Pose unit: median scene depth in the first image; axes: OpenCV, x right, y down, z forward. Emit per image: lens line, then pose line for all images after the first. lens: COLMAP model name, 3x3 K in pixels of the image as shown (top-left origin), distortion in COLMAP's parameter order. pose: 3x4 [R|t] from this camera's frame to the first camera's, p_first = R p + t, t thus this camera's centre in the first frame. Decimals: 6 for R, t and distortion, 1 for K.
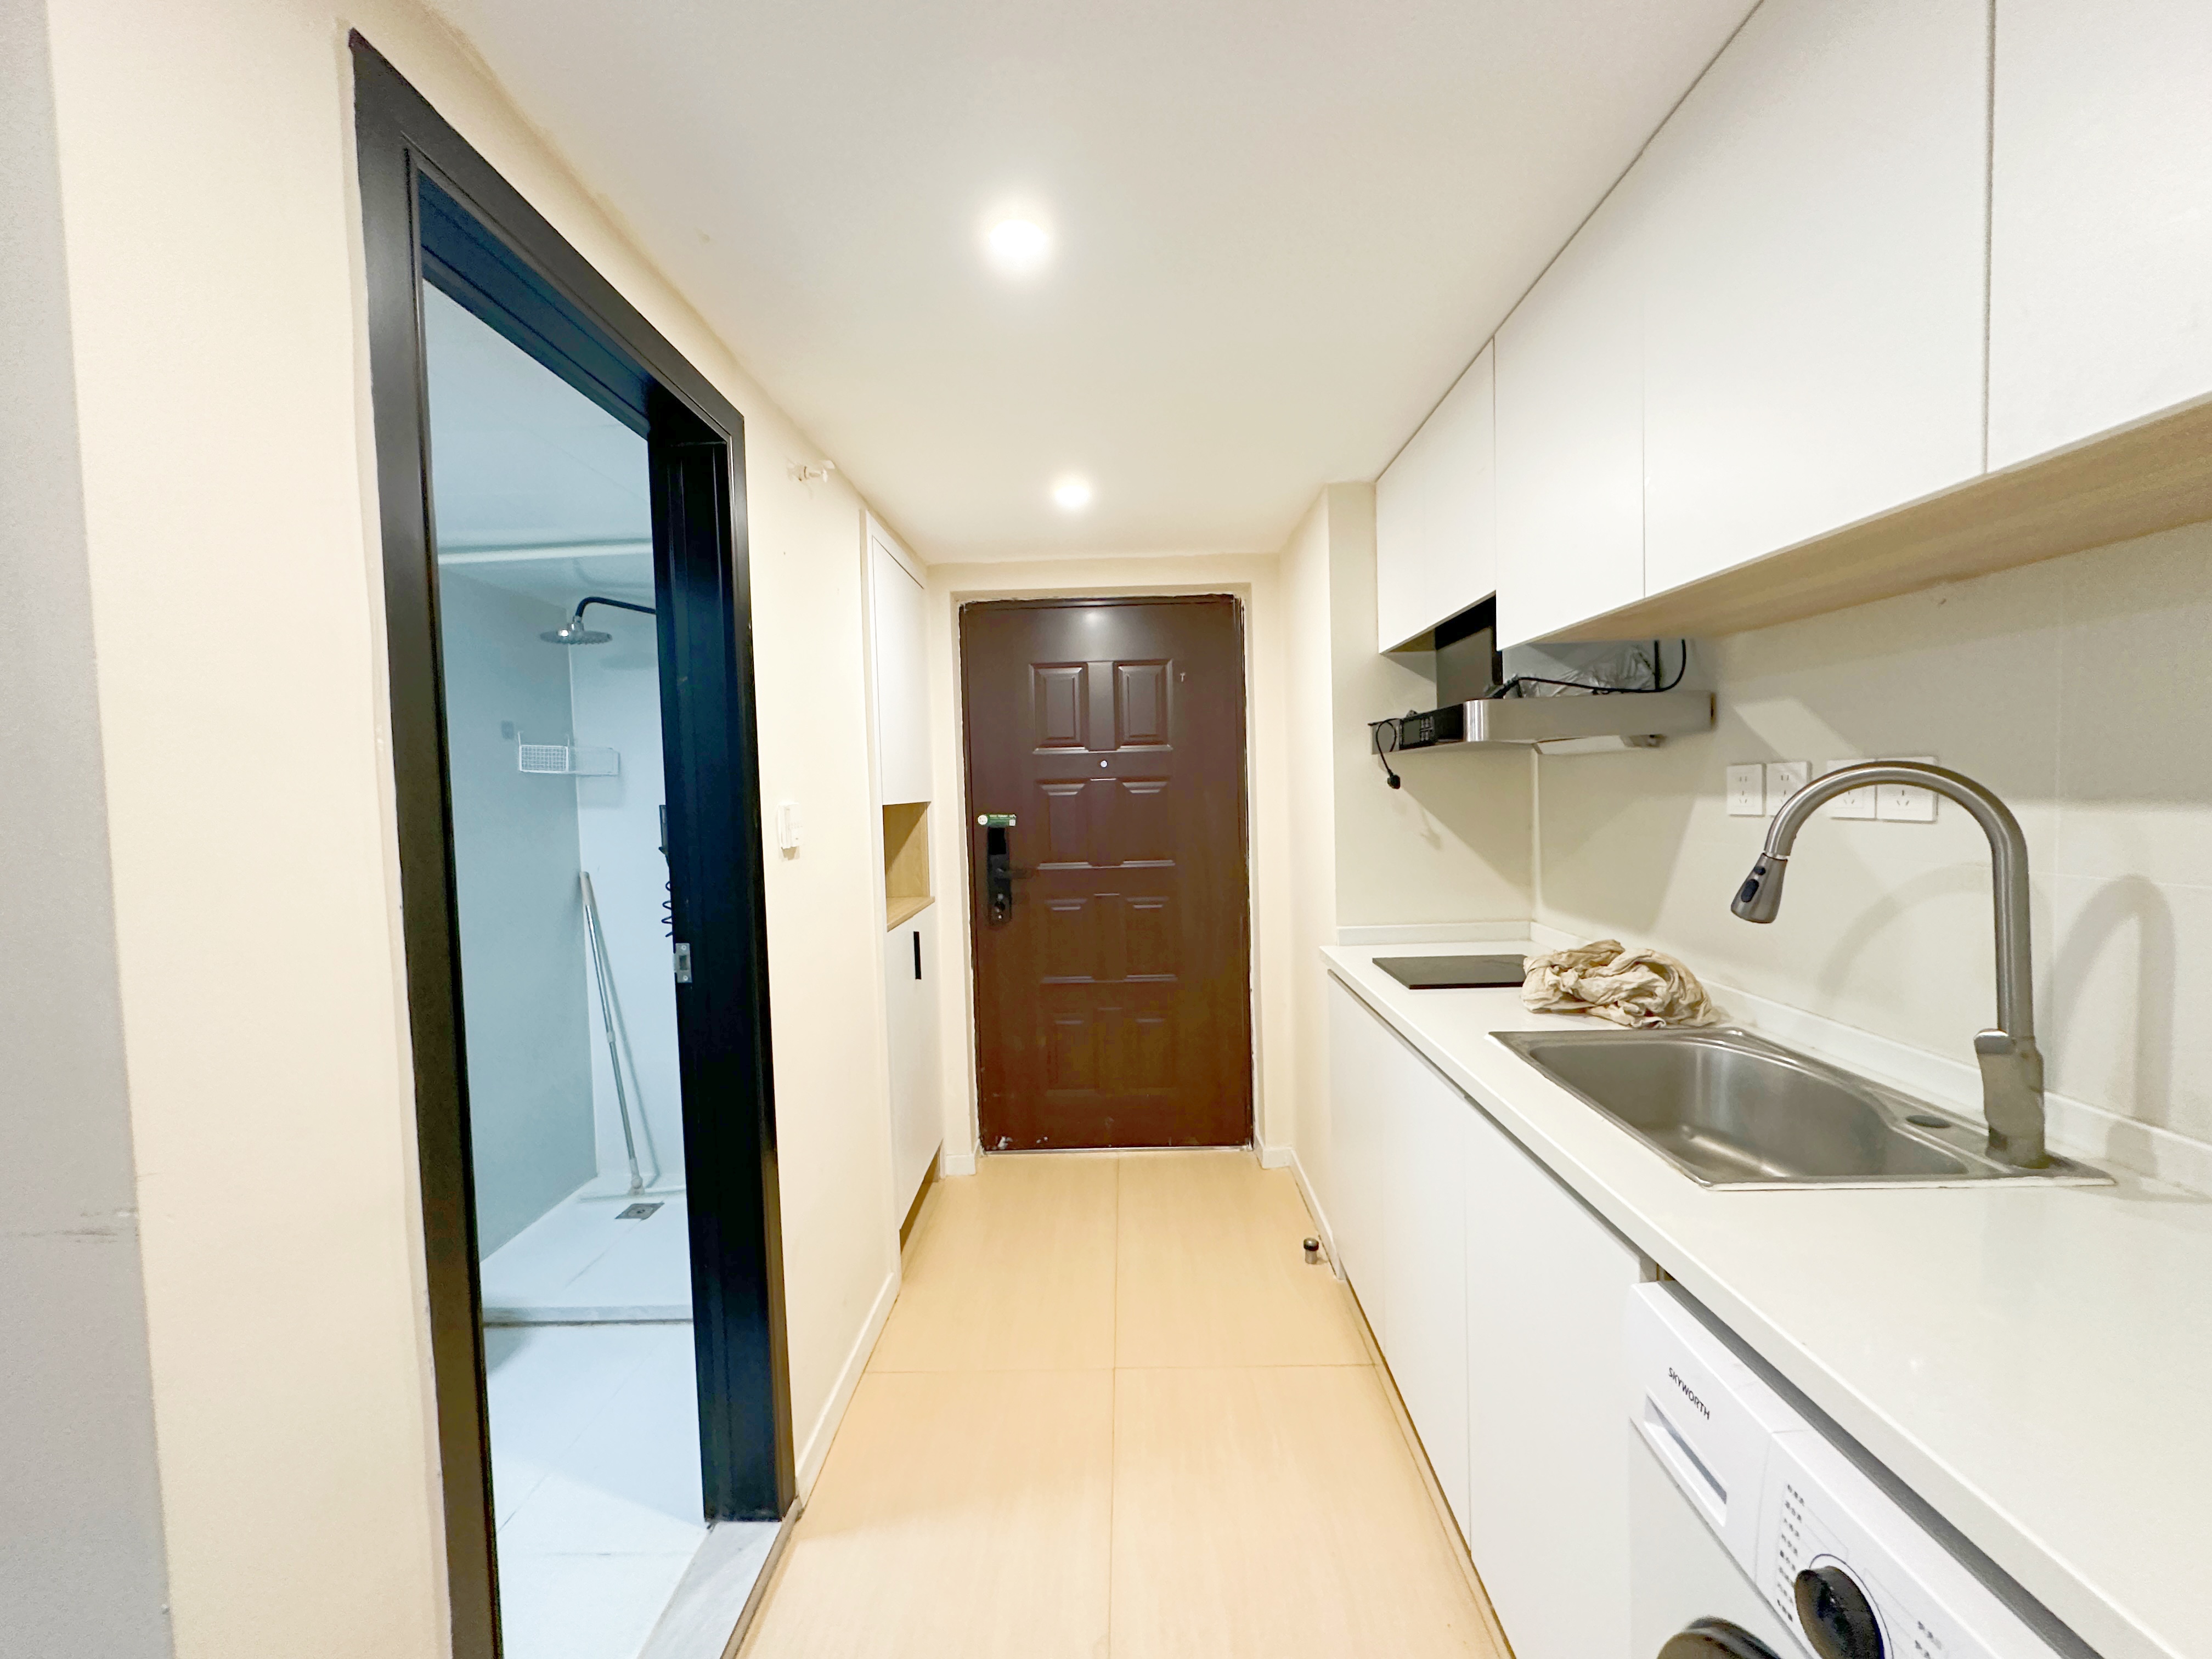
lens RADIAL K [[881.1, 0, 1106.0], [0, 881.1, 829.5], [0, 0, 1]] dist [-0.000822, 0.000363]
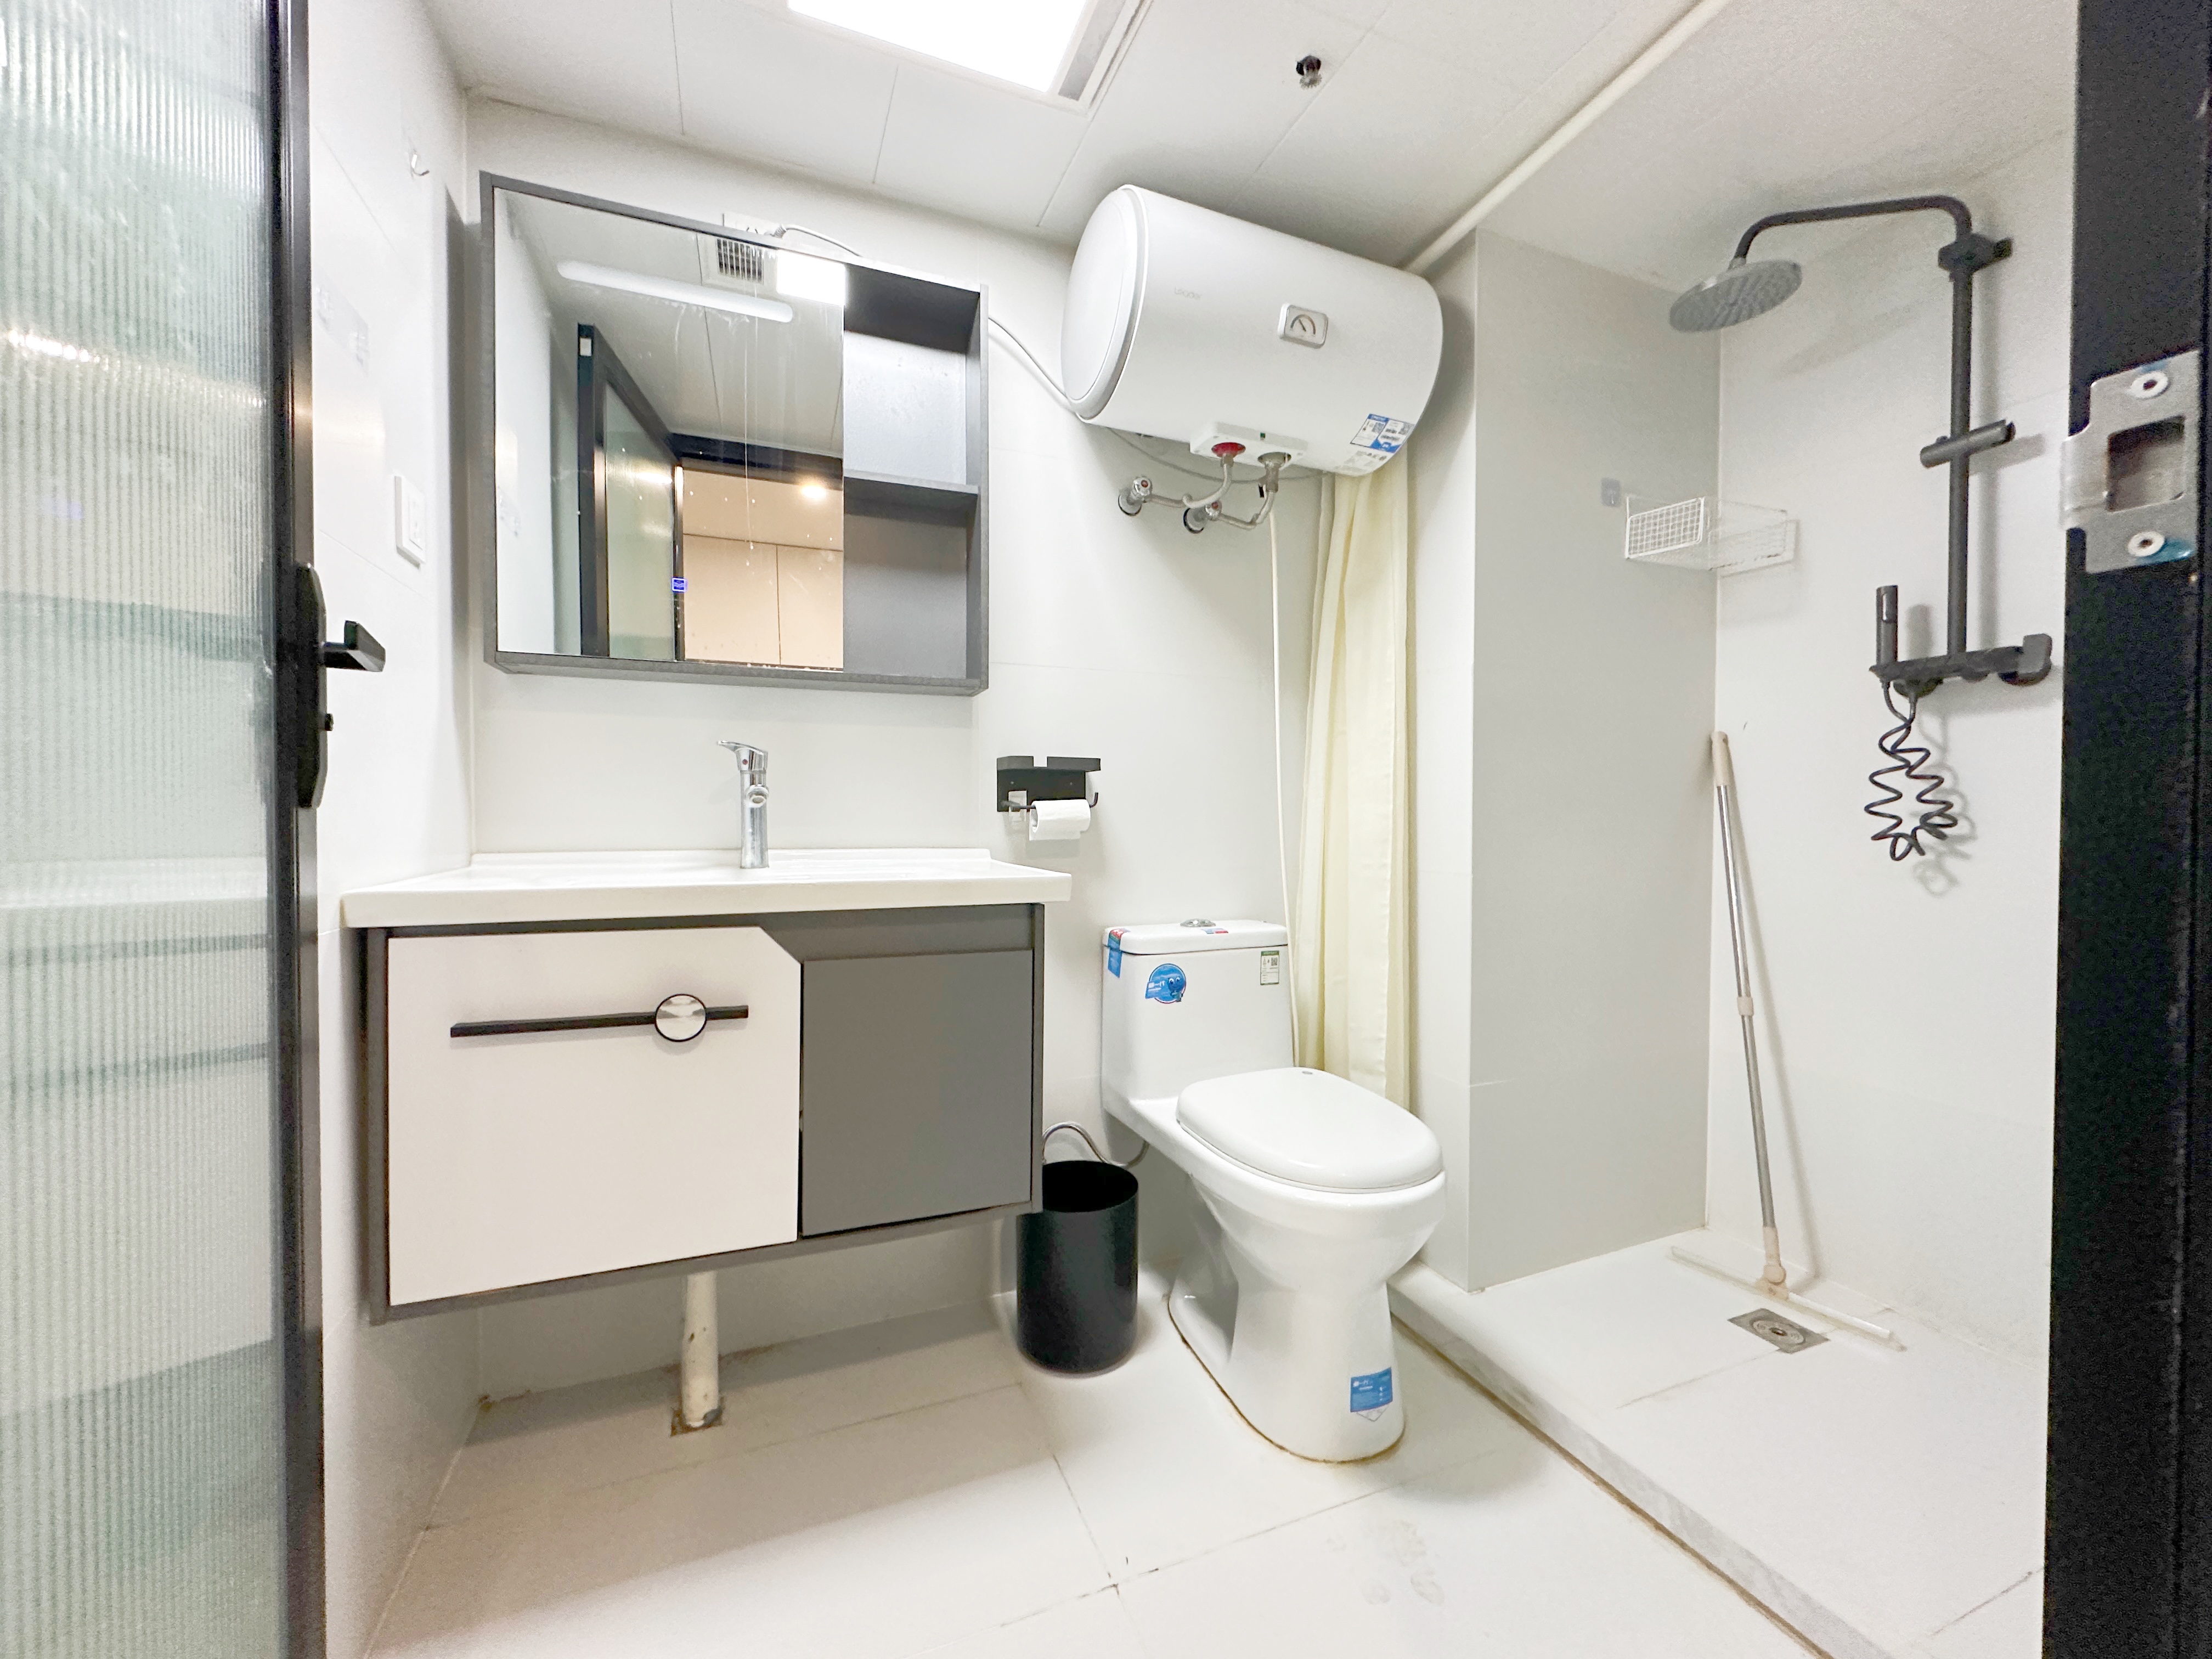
lens RADIAL K [[881.1, 0, 1106.0], [0, 881.1, 829.5], [0, 0, 1]] dist [-0.000822, 0.000363]
pose [[0.399860, 0.047917, -0.915323, -0.204051], [-0.055803, 0.998053, 0.027870, 0.127360], [0.914876, 0.039934, 0.401755, 0.375267]]
